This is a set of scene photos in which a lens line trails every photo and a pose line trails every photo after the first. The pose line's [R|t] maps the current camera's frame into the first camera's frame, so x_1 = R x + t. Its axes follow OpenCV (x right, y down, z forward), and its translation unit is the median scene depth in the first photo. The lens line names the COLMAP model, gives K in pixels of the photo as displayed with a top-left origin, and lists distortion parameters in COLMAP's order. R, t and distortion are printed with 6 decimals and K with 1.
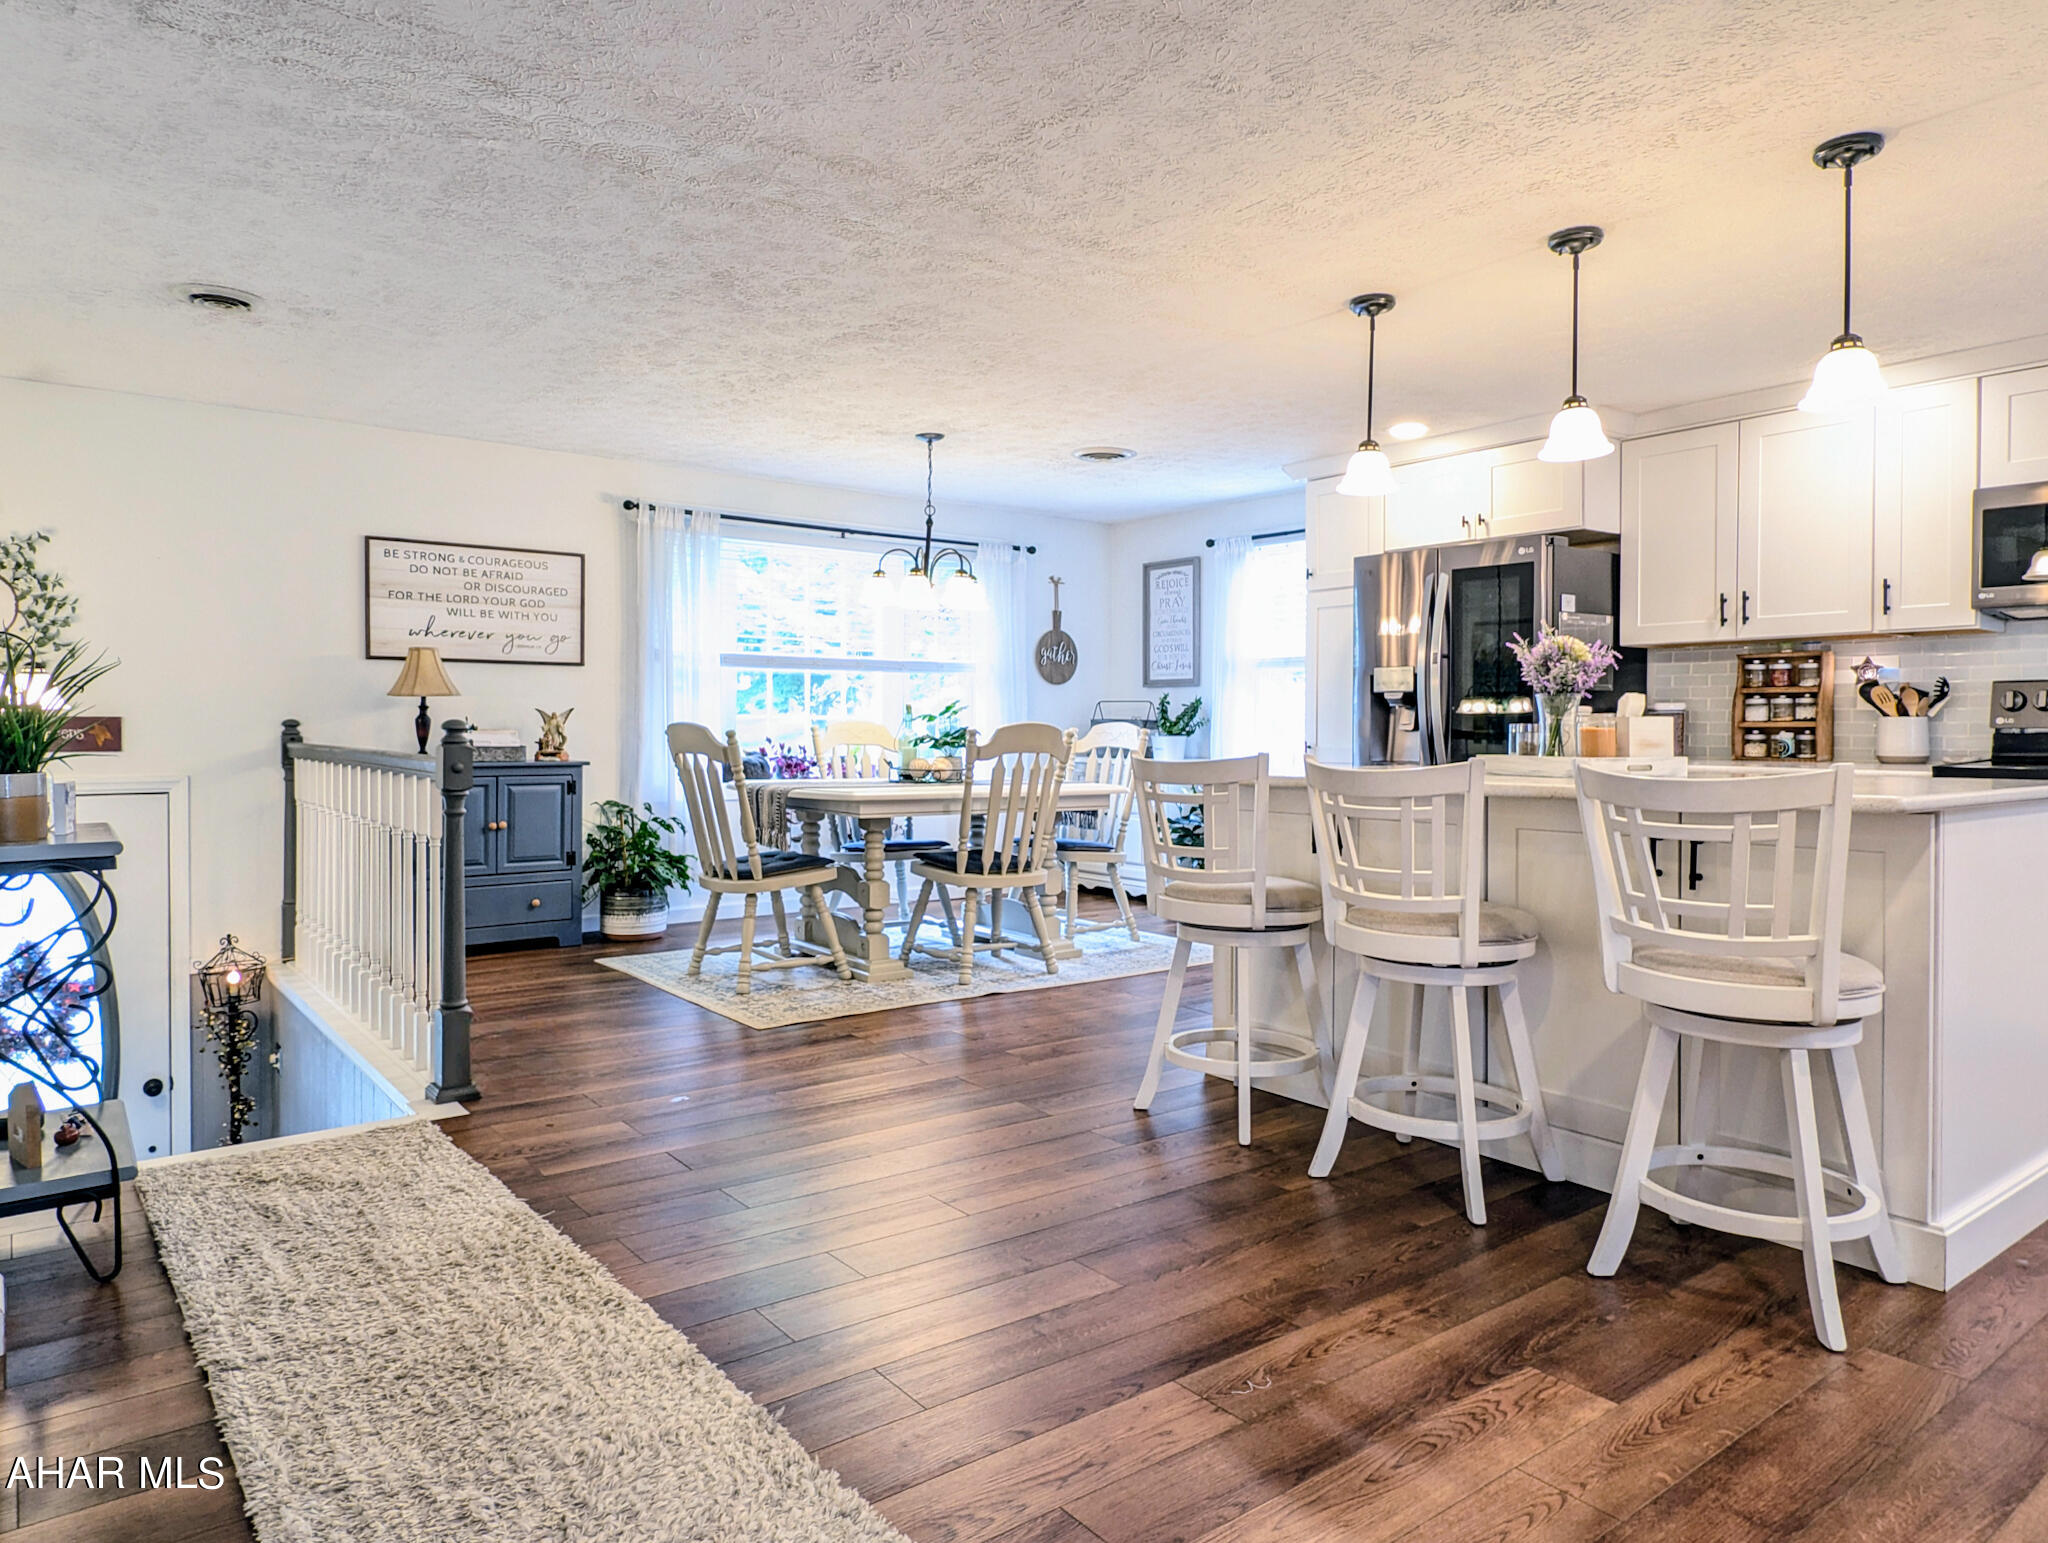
lens RADIAL K [[1310.3, 0, 1024.3], [0, 1310.3, 758.9], [0, 0, 1]] dist [0.000793, 0.000265]
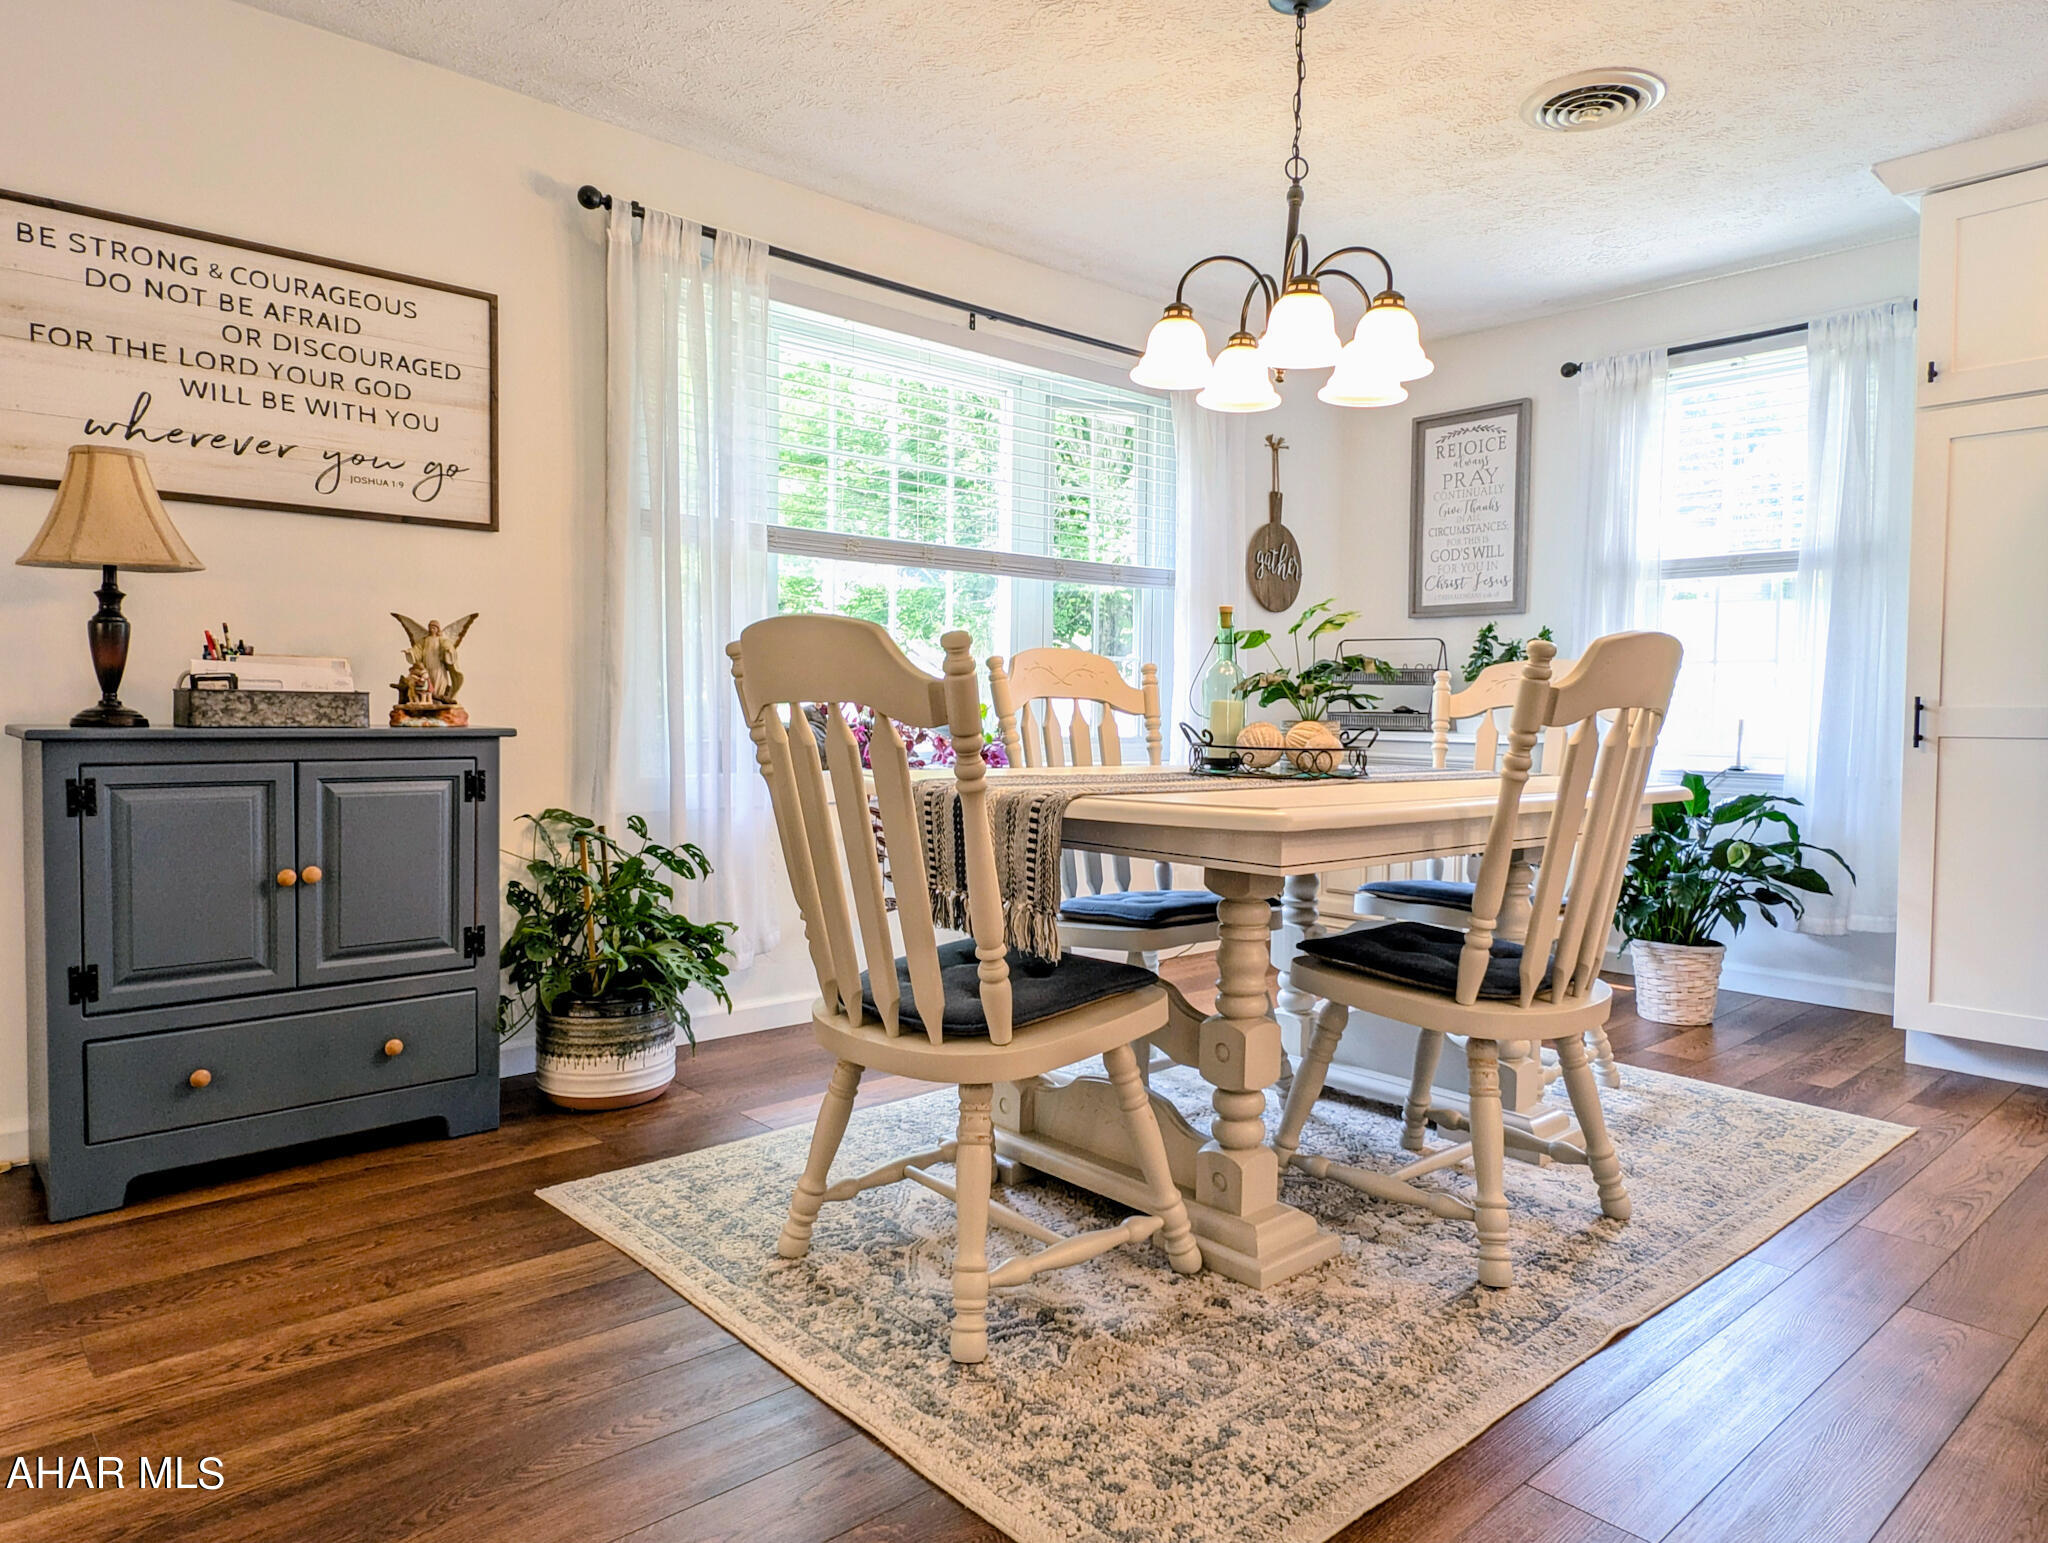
lens RADIAL K [[1302.6, 0, 1024.0], [0, 1302.6, 771.5], [0, 0, 1]] dist [0.027566, -0.031650]
pose [[0.997110, 0.001971, 0.075941, -0.186866], [-0.003870, 0.999683, 0.024874, 0.004836], [-0.075868, -0.025096, 0.996802, 0.524754]]
